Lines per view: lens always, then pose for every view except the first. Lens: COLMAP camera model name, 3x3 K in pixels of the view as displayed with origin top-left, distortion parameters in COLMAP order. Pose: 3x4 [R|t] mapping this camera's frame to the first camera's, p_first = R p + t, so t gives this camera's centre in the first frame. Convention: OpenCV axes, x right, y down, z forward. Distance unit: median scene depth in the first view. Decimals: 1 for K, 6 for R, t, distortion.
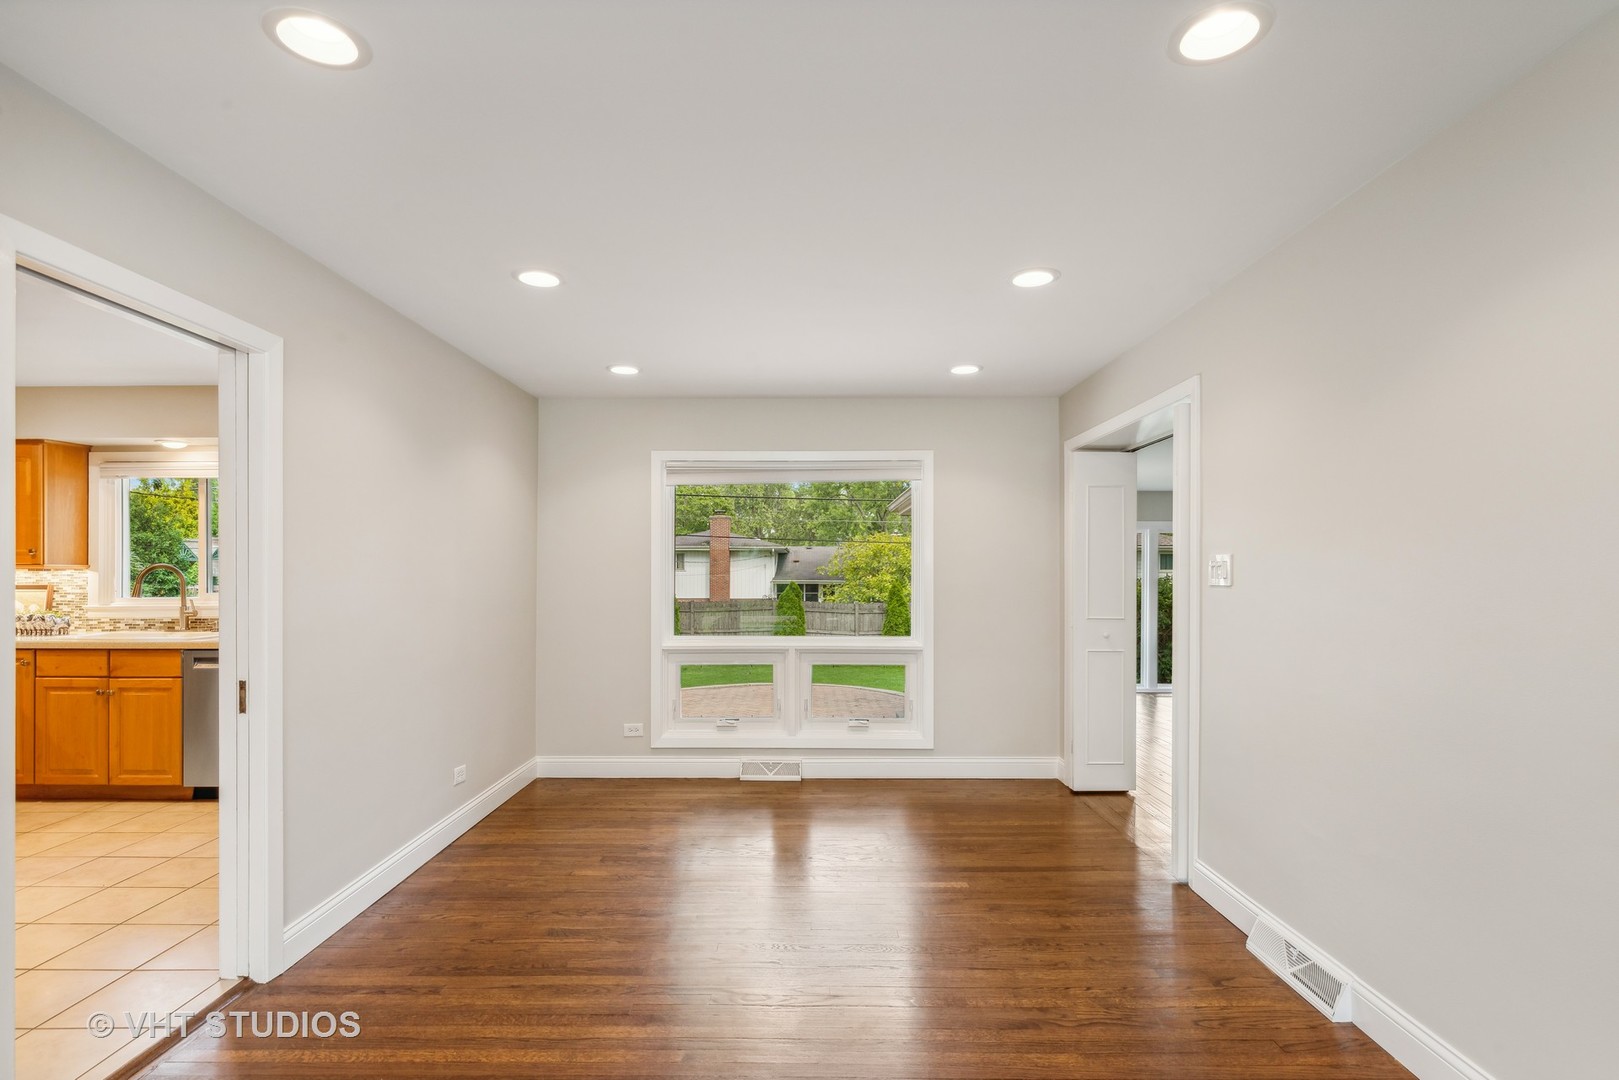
lens RADIAL K [[766.8, 0, 847.4], [0, 766.8, 571.7], [0, 0, 1]] dist [0.000489, -0.000009]
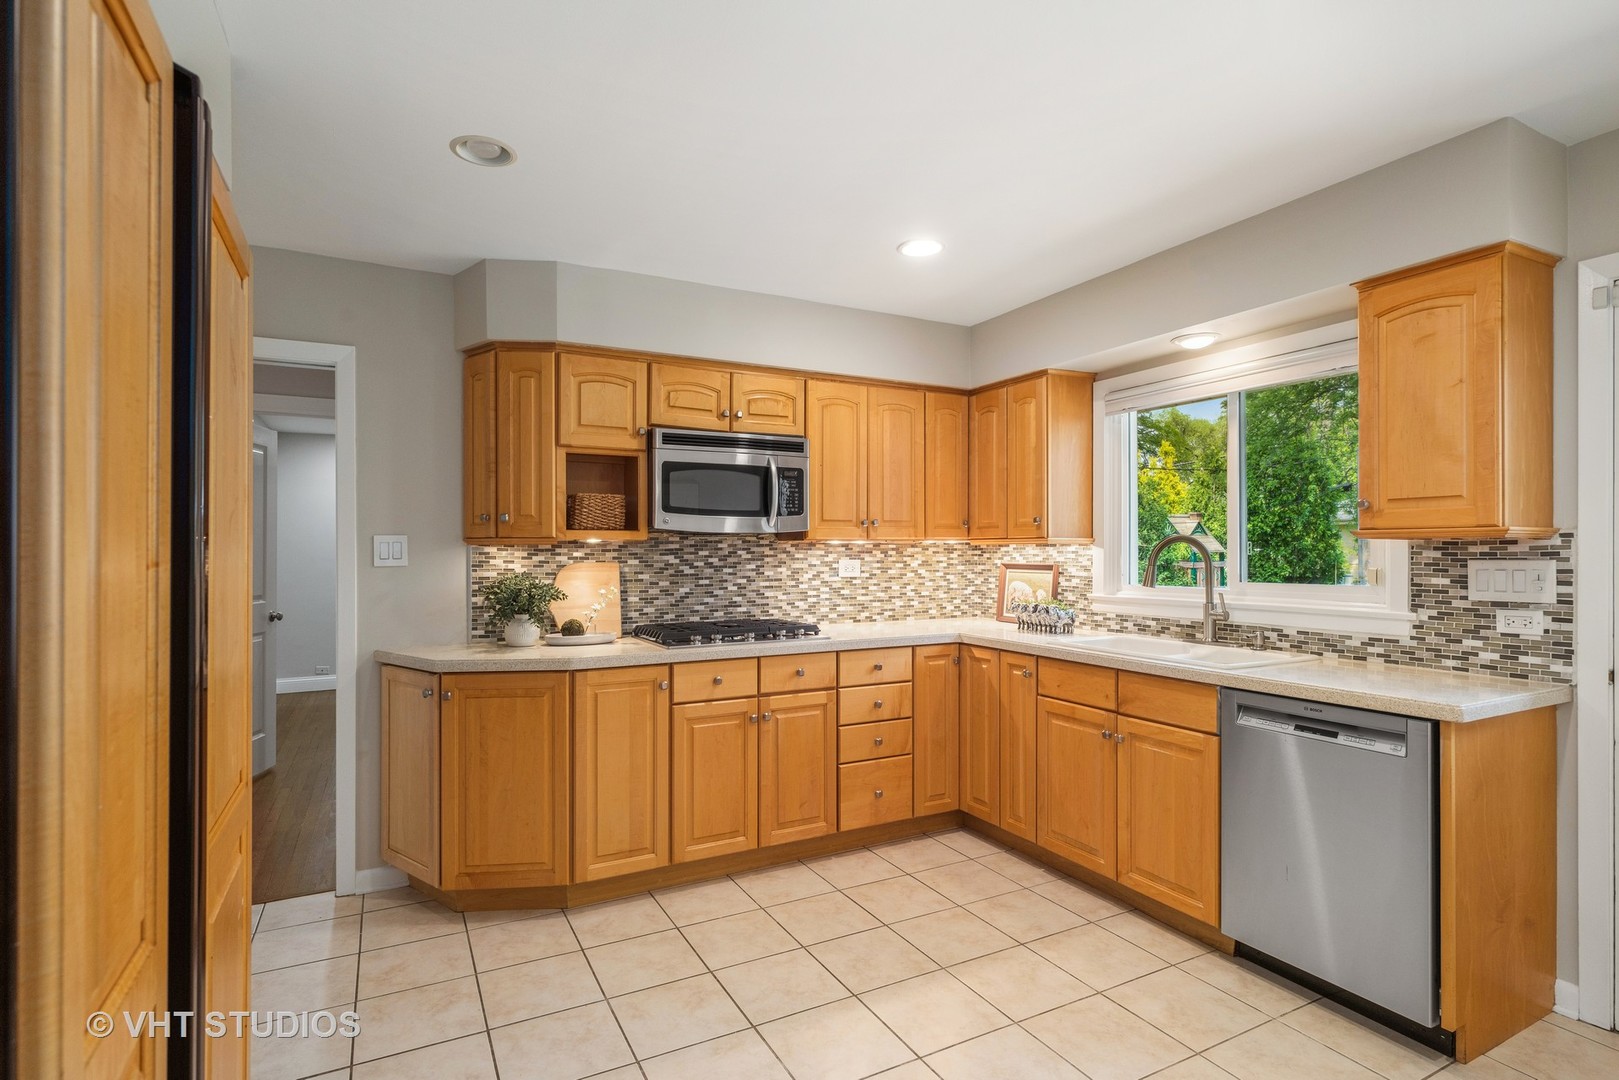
lens RADIAL K [[801.5, 0, 807.3], [0, 801.5, 548.6], [0, 0, 1]] dist [-0.001413, -0.000070]
pose [[0.430695, -0.000851, -0.902497, -0.440108], [0.001406, 0.999999, -0.000273, 0.000976], [0.902496, -0.001151, 0.430696, 0.447946]]
